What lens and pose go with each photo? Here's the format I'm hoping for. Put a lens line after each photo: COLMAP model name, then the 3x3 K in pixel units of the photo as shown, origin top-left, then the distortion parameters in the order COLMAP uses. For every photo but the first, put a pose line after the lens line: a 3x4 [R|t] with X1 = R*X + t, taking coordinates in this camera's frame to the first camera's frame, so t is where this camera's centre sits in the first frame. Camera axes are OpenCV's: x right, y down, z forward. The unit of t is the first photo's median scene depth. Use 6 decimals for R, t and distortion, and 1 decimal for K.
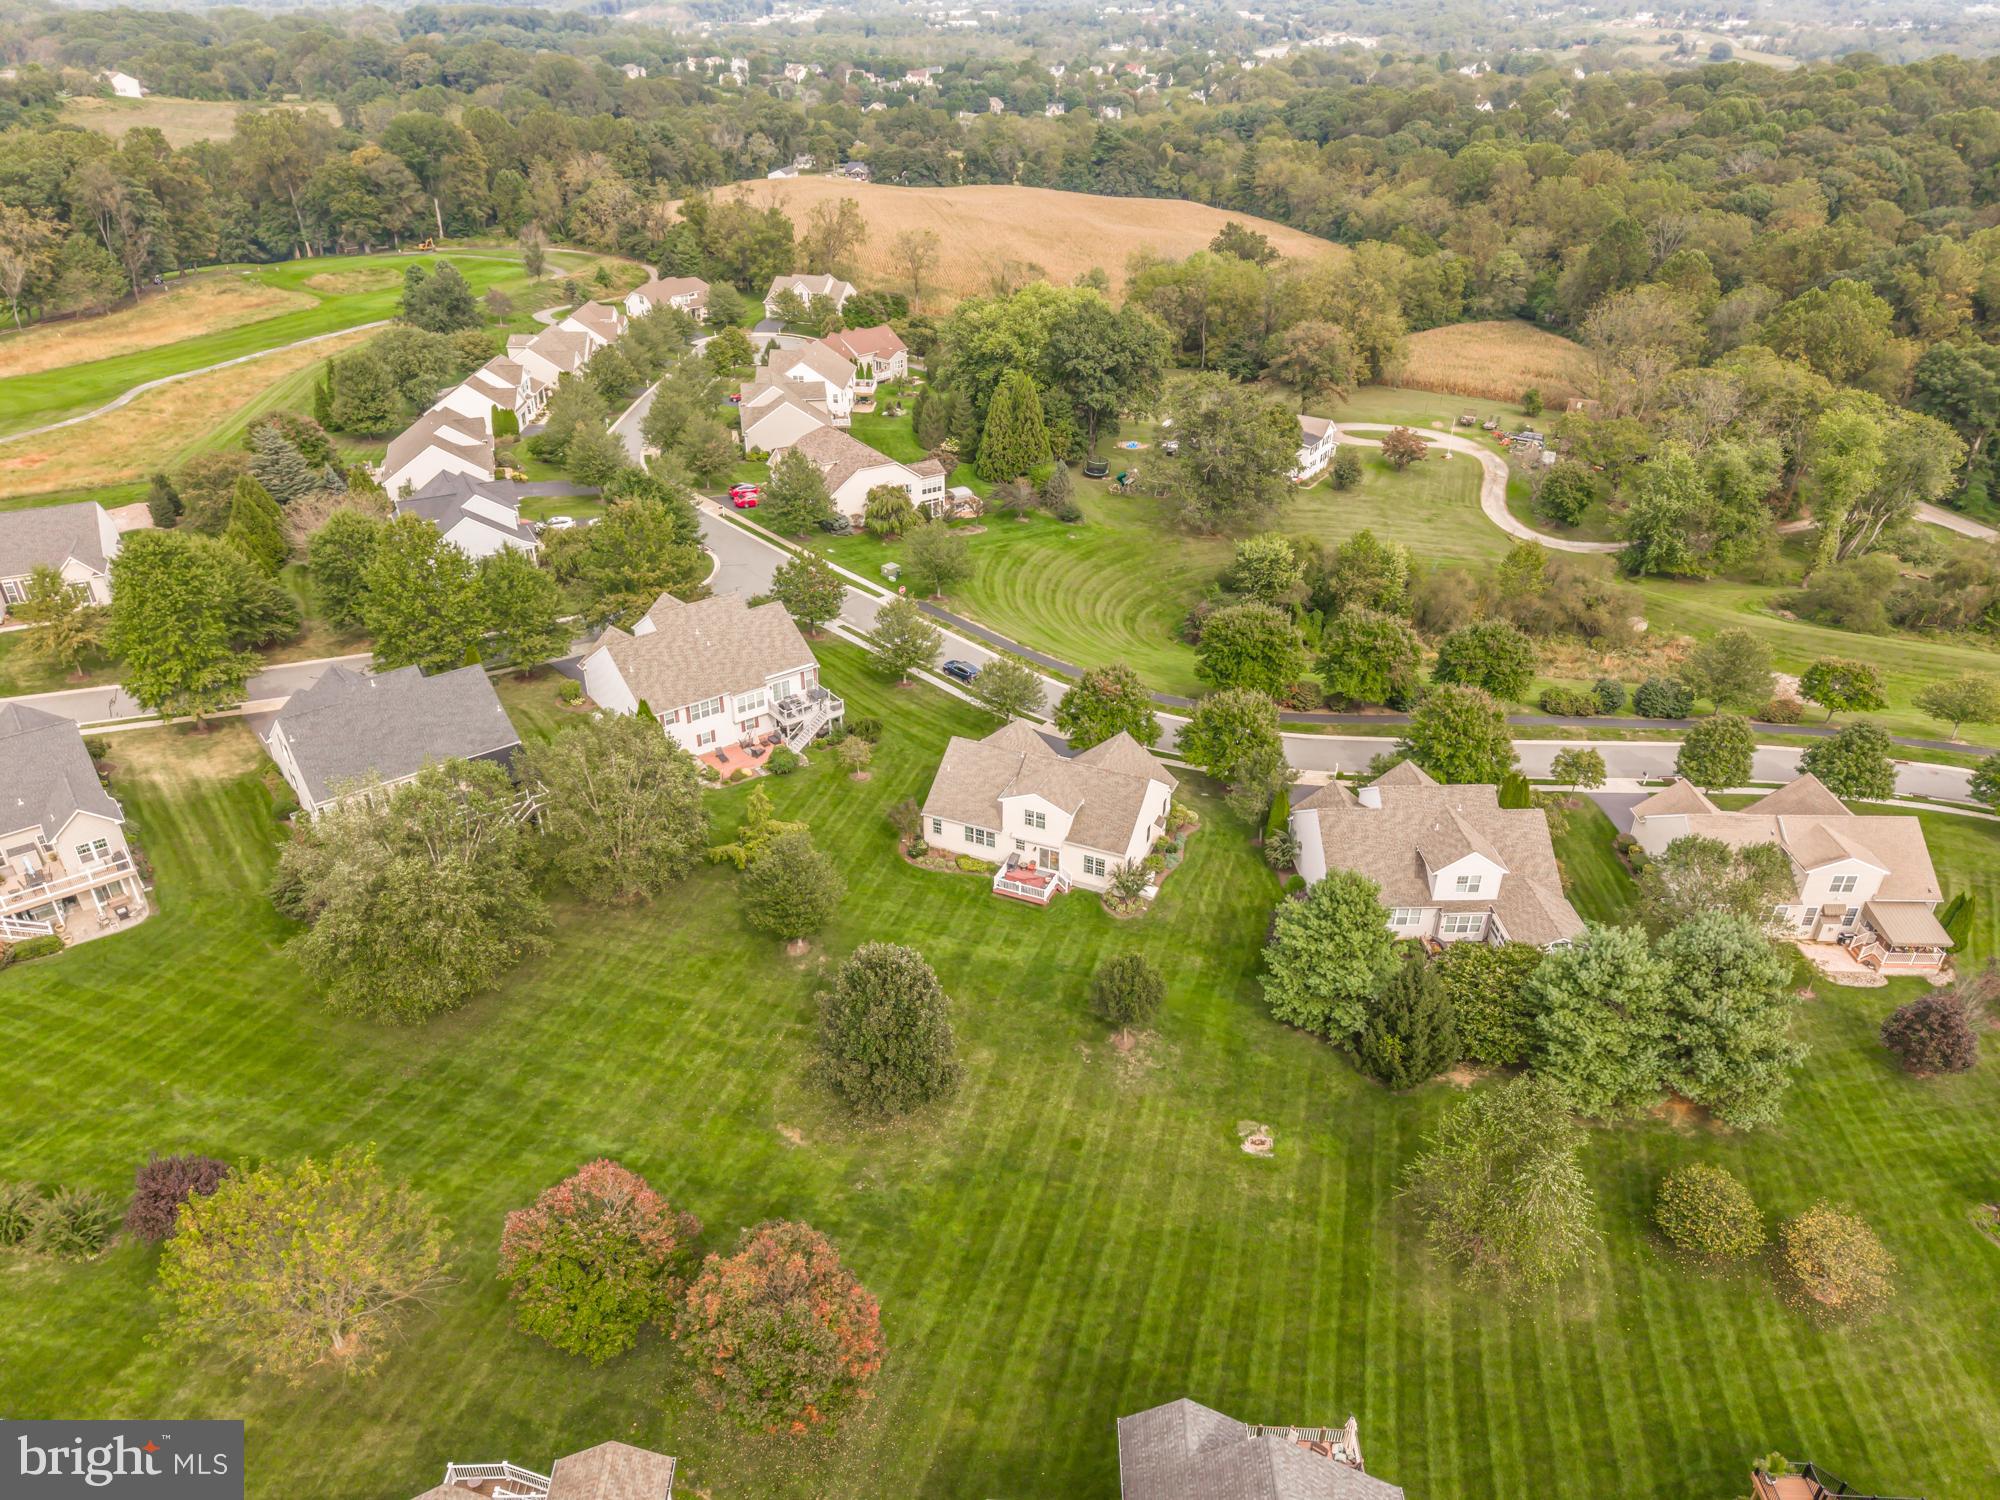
lens RADIAL K [[1367.9, 0, 992.8], [0, 1367.9, 759.9], [0, 0, 1]] dist [0.070758, -0.084183]
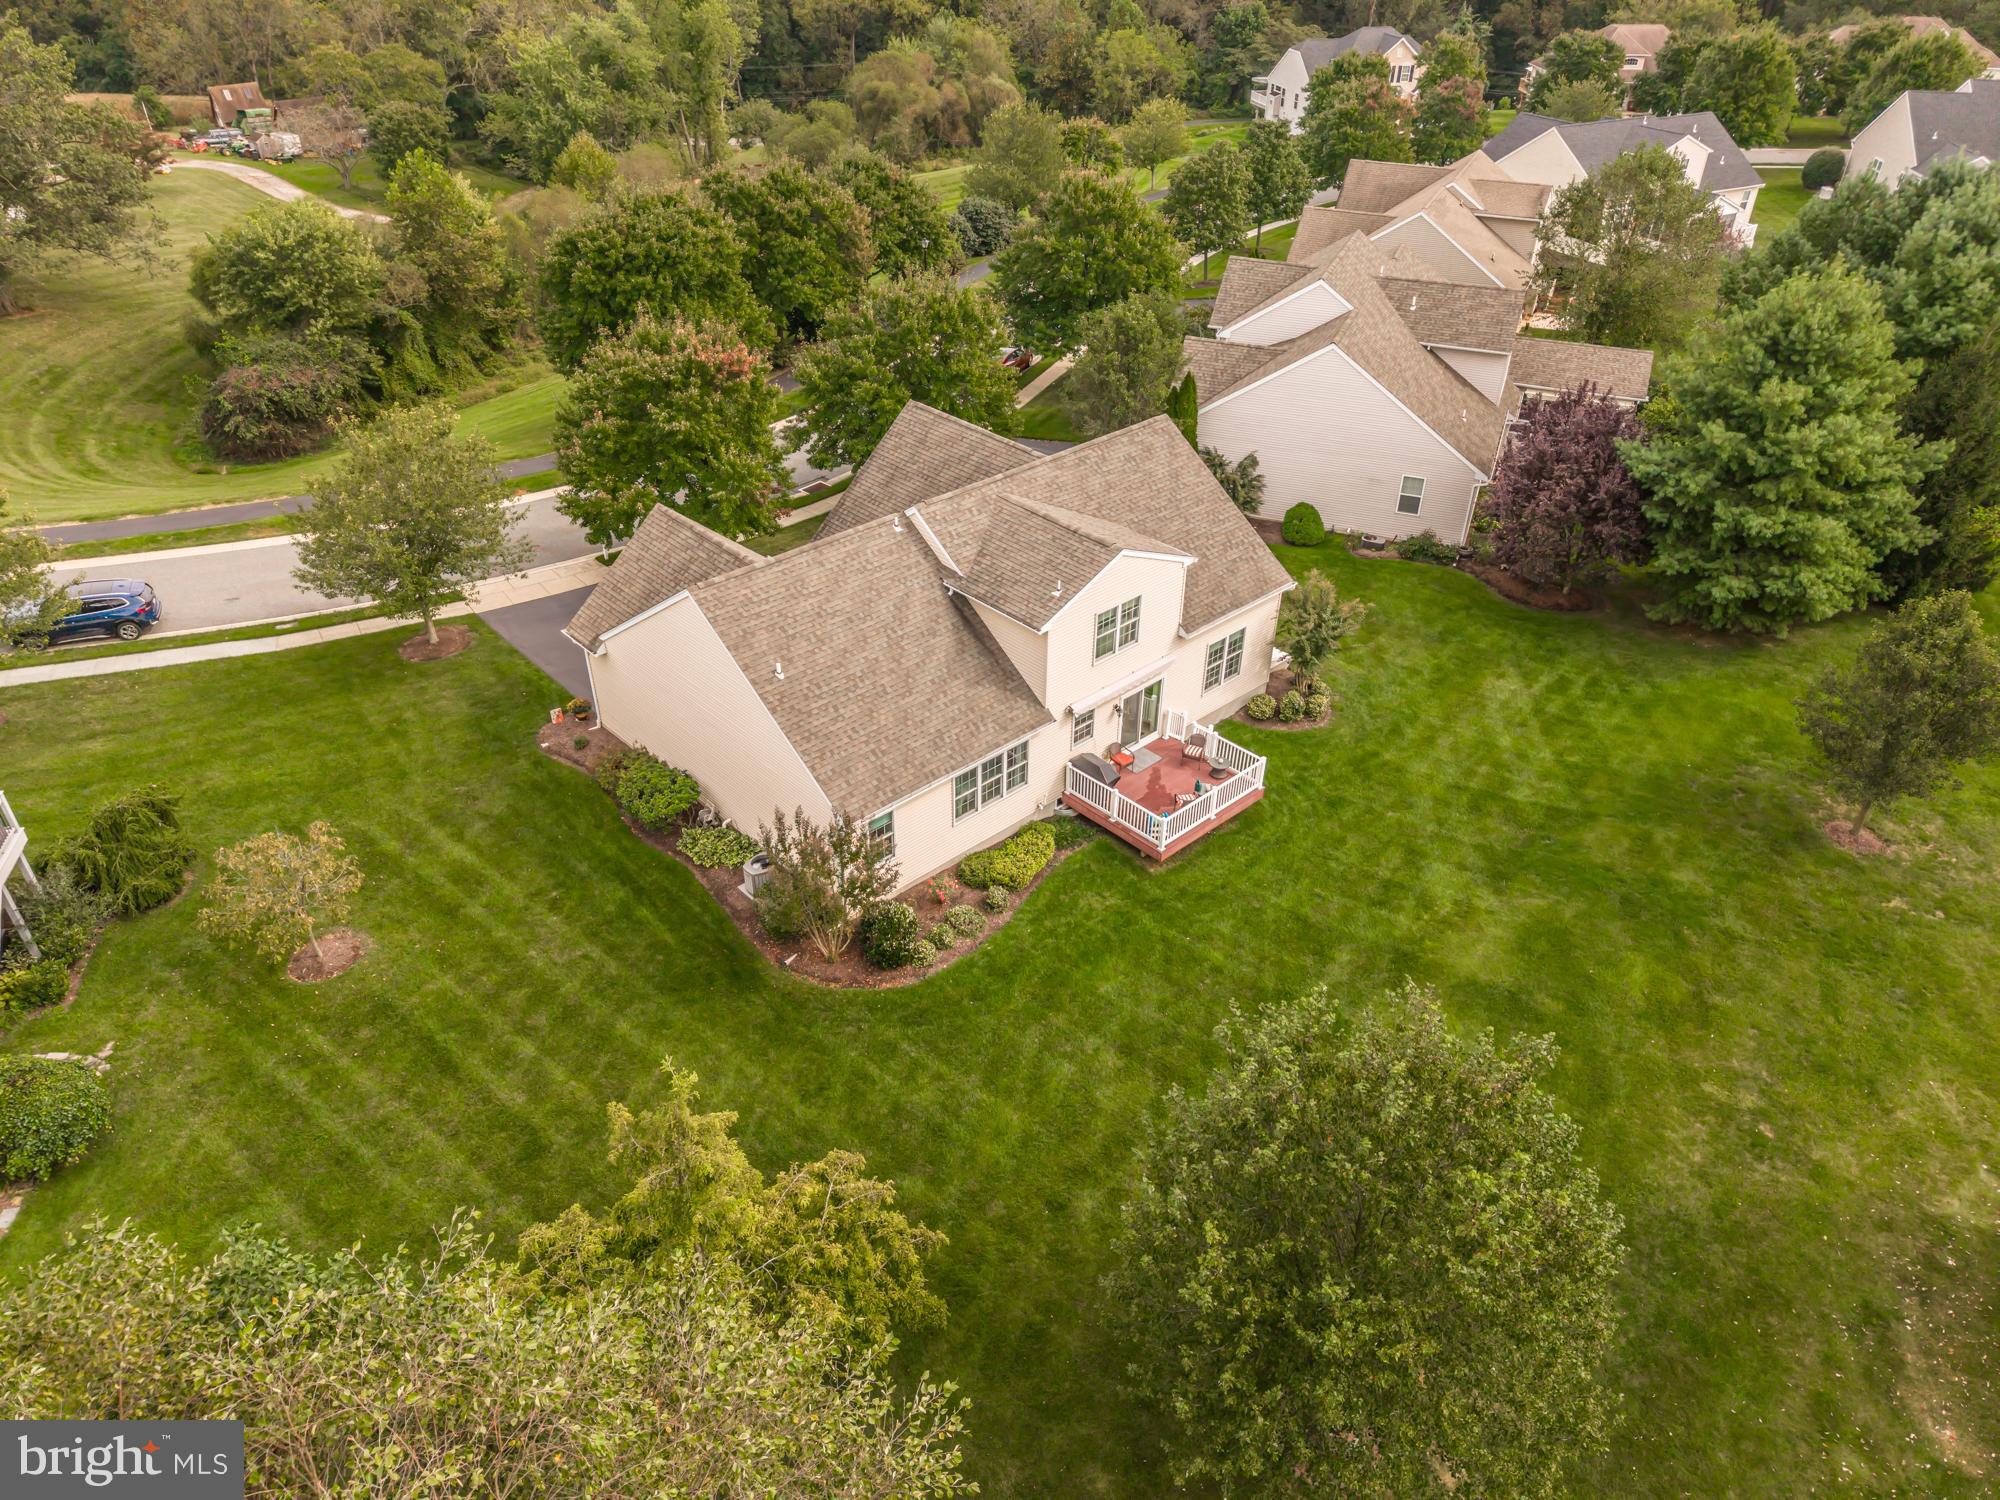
lens RADIAL K [[1371.2, 0, 1000.0], [0, 1371.2, 750.0], [0, 0, 1]] dist [-0.005678, -0.000674]
pose [[0.405677, -0.519807, 0.751816, -0.213586], [0.458132, 0.827395, 0.324857, -0.047851], [-0.790912, 0.212644, 0.573795, 0.673706]]
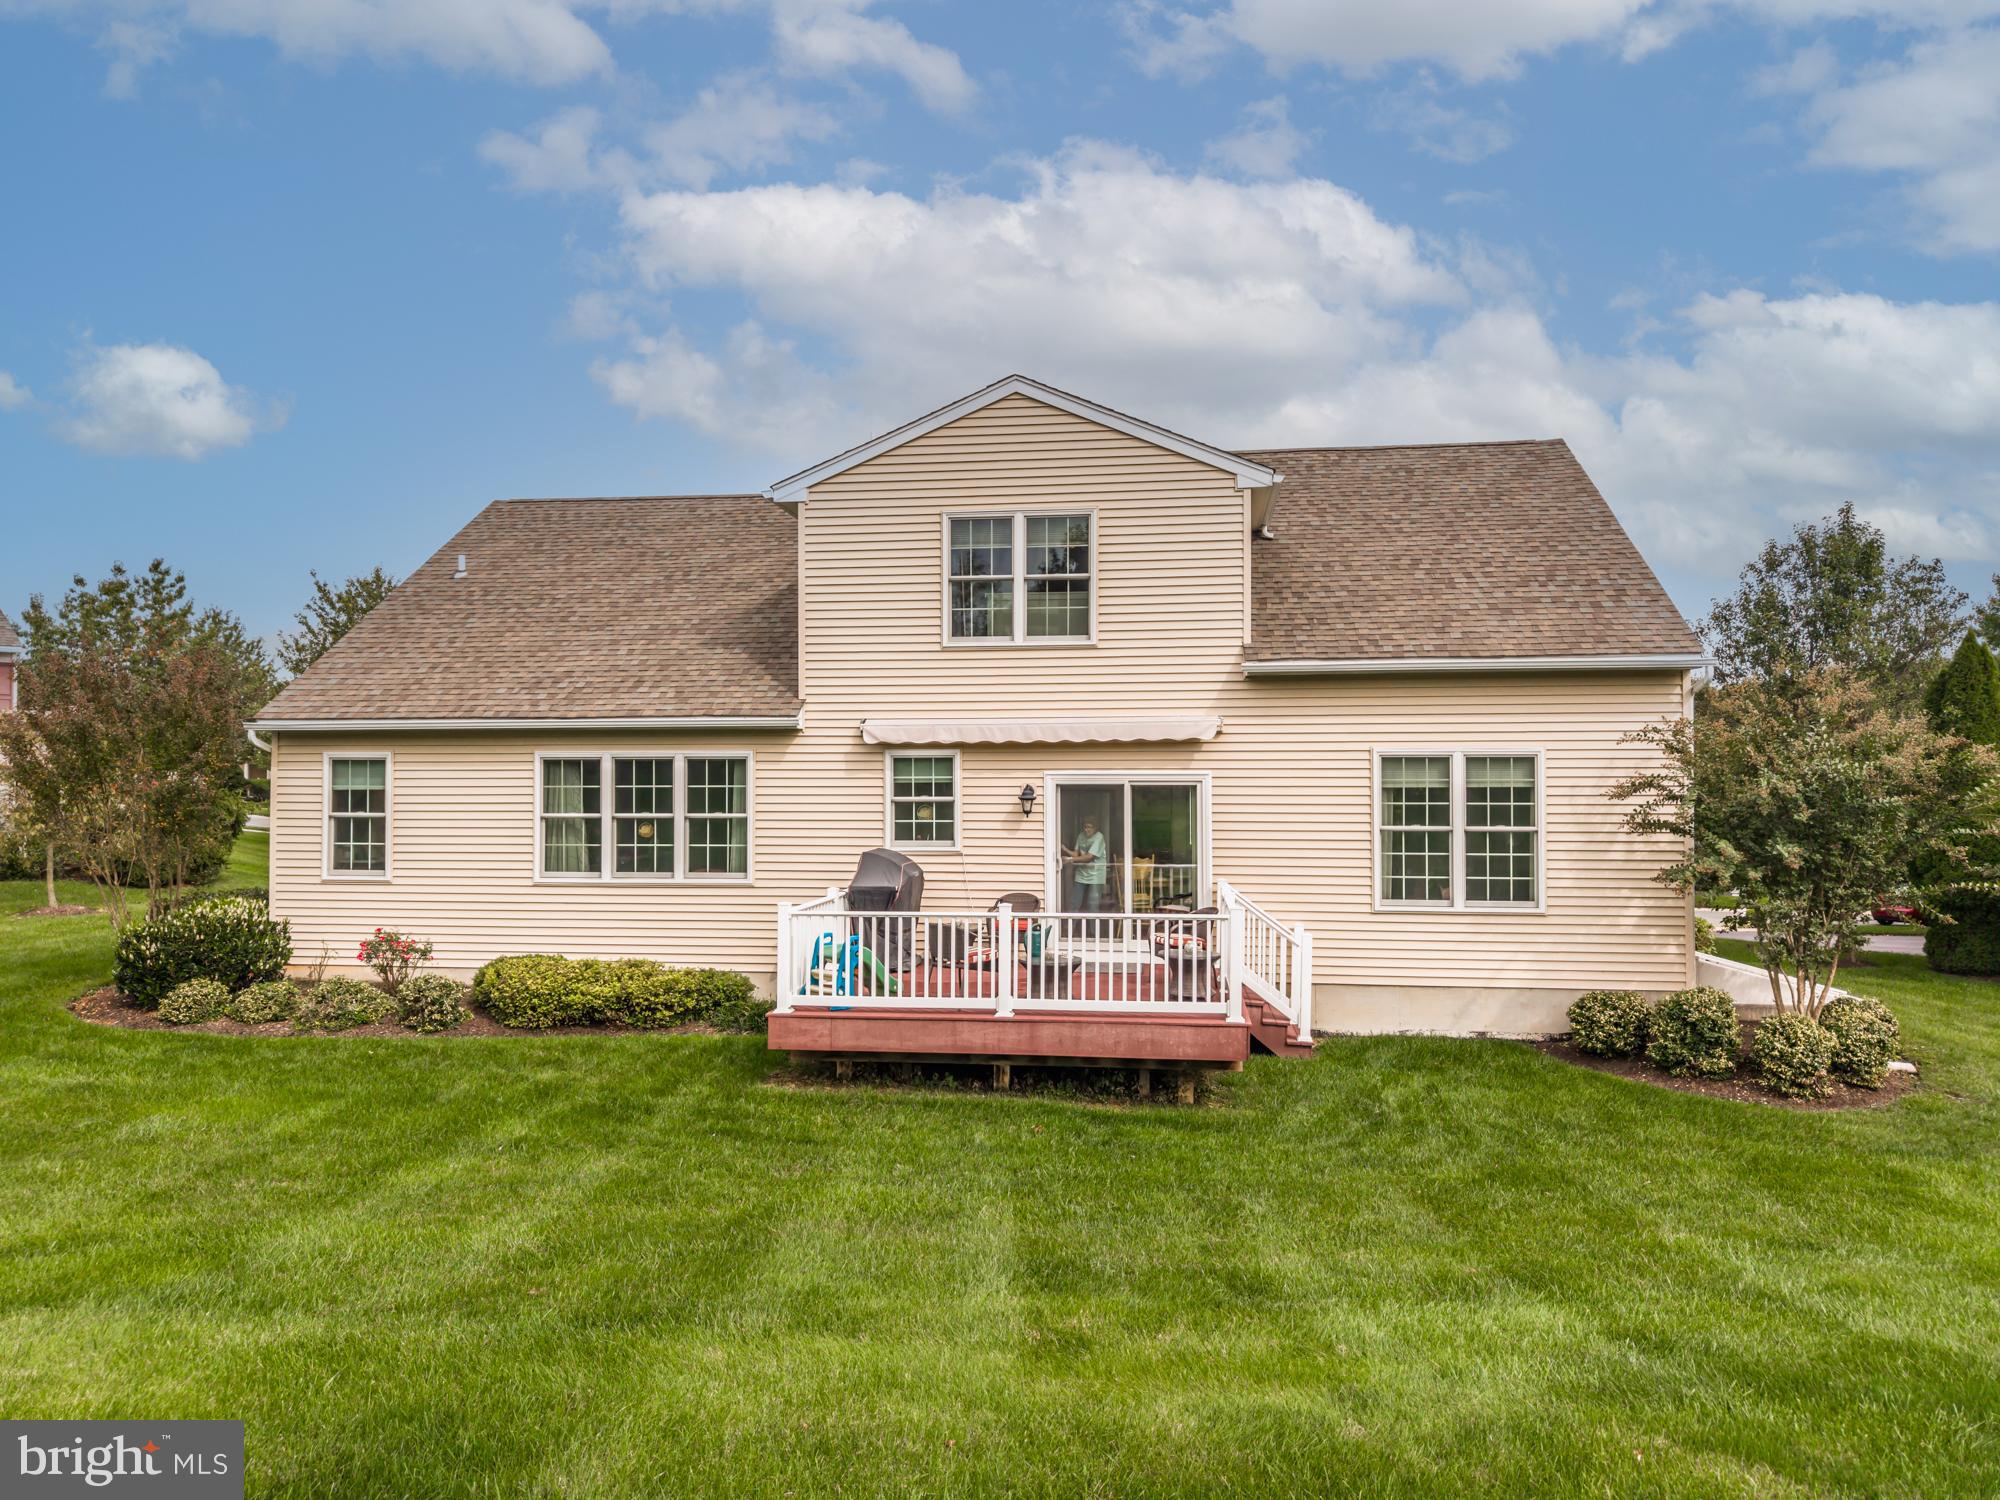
lens RADIAL K [[1382.0, 0, 1002.6], [0, 1382.0, 720.0], [0, 0, 1]] dist [0.162692, -0.363467]
pose [[0.962871, 0.002773, 0.269947, -0.010677], [0.141468, 0.846470, -0.513298, 0.111493], [-0.229926, 0.532429, 0.814649, 0.717017]]
